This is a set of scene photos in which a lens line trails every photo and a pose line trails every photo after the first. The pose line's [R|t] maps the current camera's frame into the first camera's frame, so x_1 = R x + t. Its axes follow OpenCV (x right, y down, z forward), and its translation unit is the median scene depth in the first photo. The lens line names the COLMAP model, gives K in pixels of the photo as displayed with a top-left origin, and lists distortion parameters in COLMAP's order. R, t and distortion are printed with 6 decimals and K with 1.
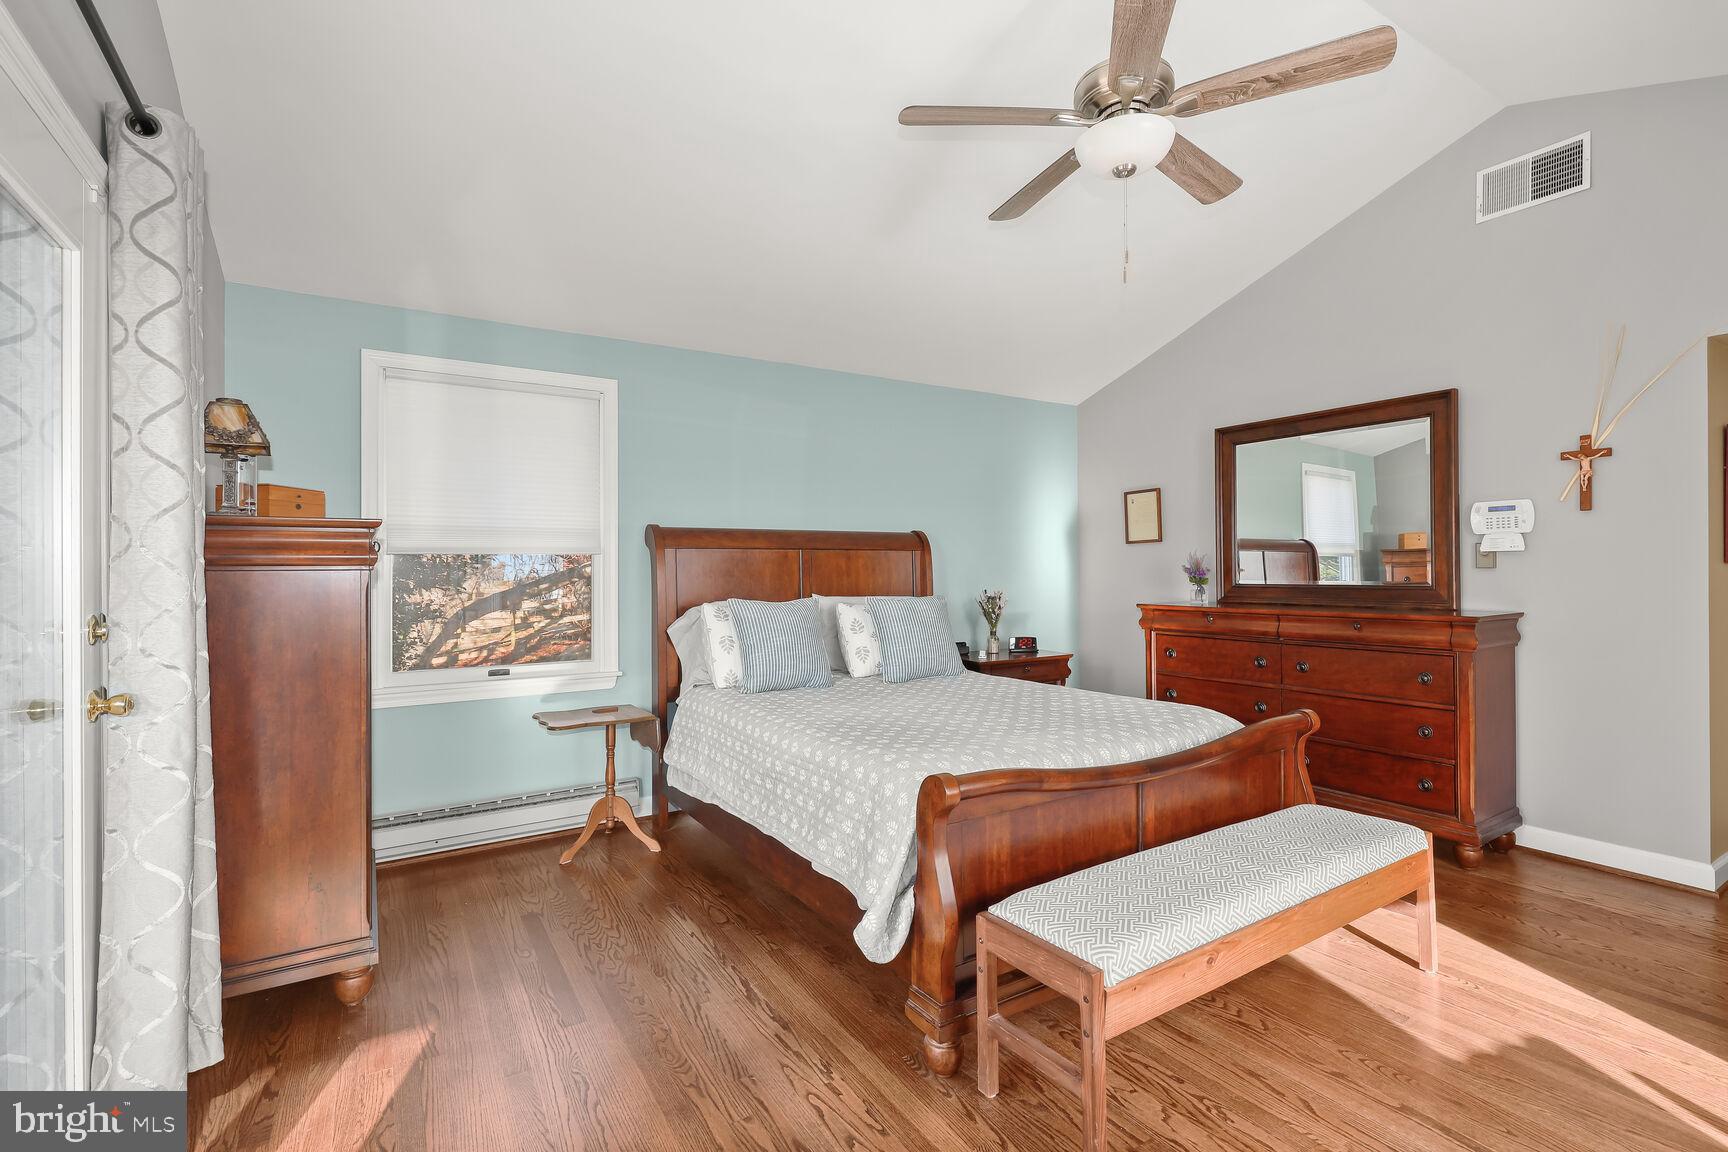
lens RADIAL K [[786.2, 0, 867.5], [0, 786.2, 573.2], [0, 0, 1]] dist [0.001606, -0.000219]
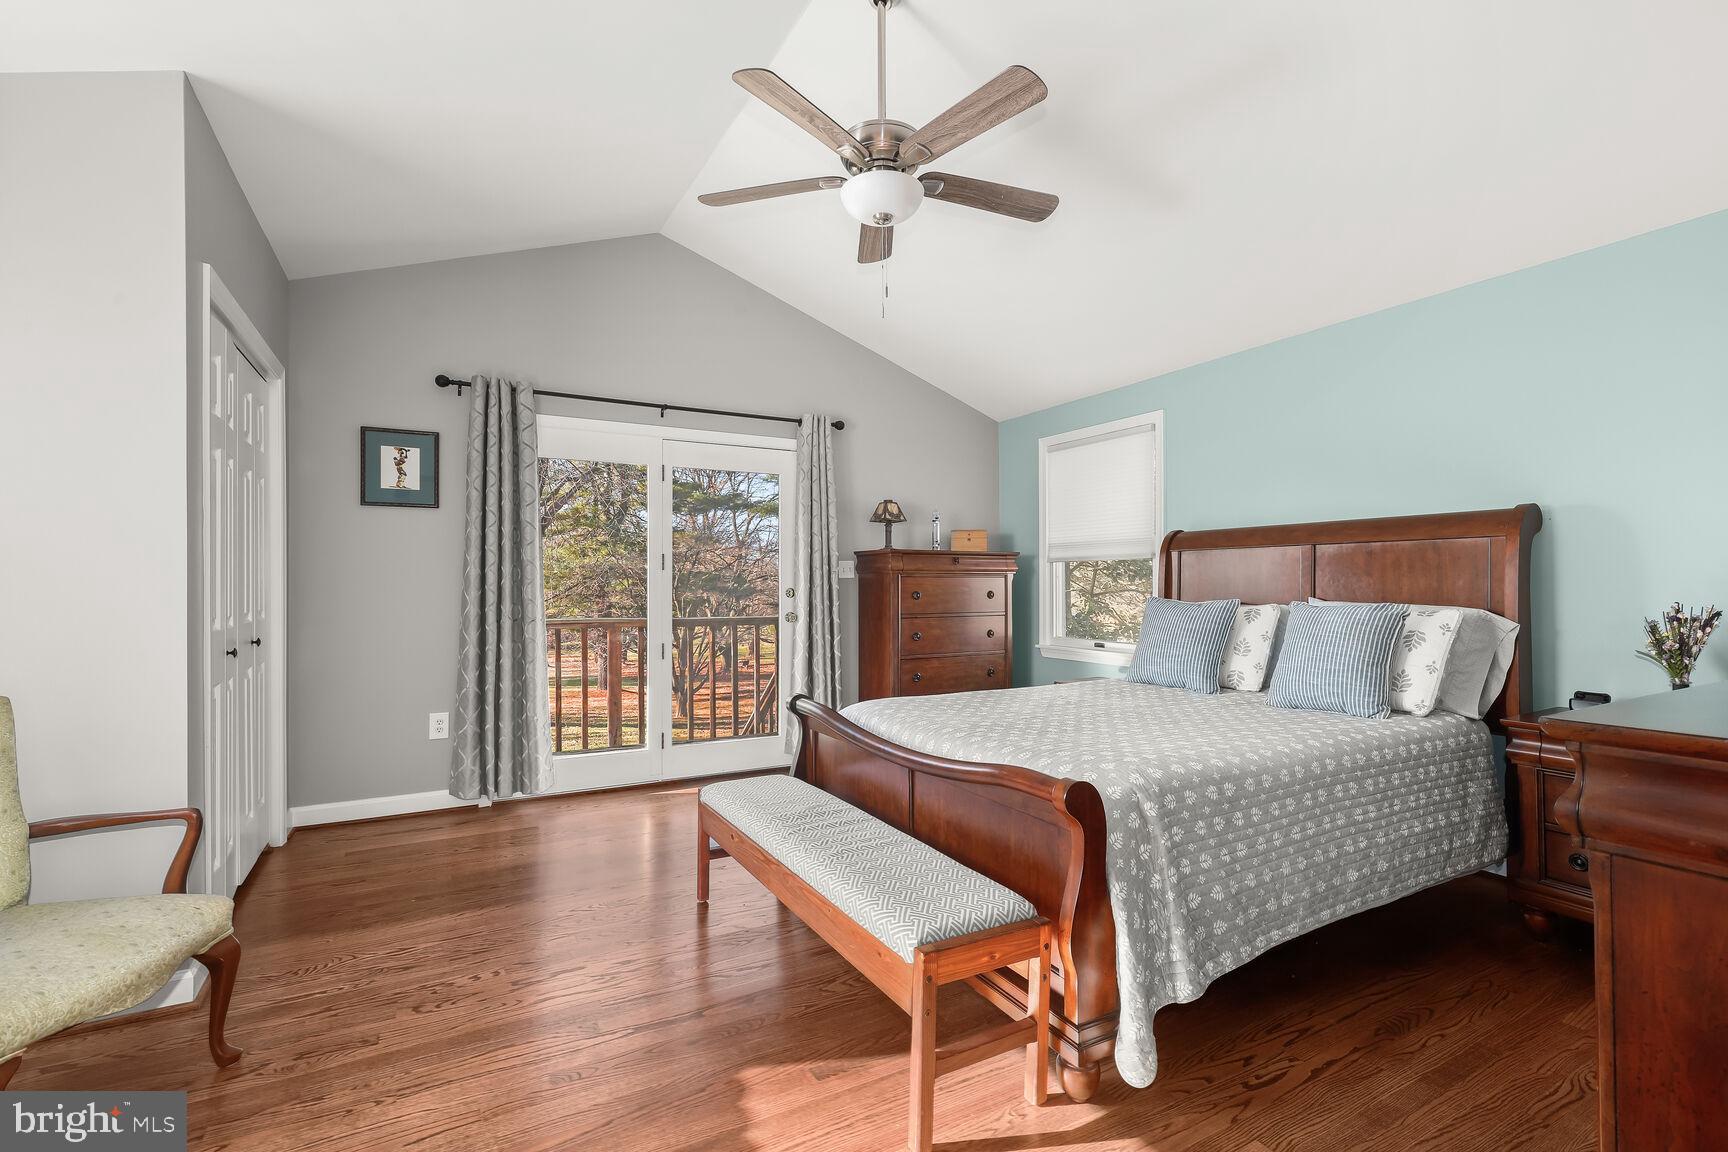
lens RADIAL K [[786.2, 0, 867.5], [0, 786.2, 584.7], [0, 0, 1]] dist [0.001606, -0.000219]
pose [[-0.060368, 0.012113, -0.998103, 0.944454], [0.004177, 0.999921, 0.011883, 0.001032], [0.998167, -0.003452, -0.060414, 0.674445]]
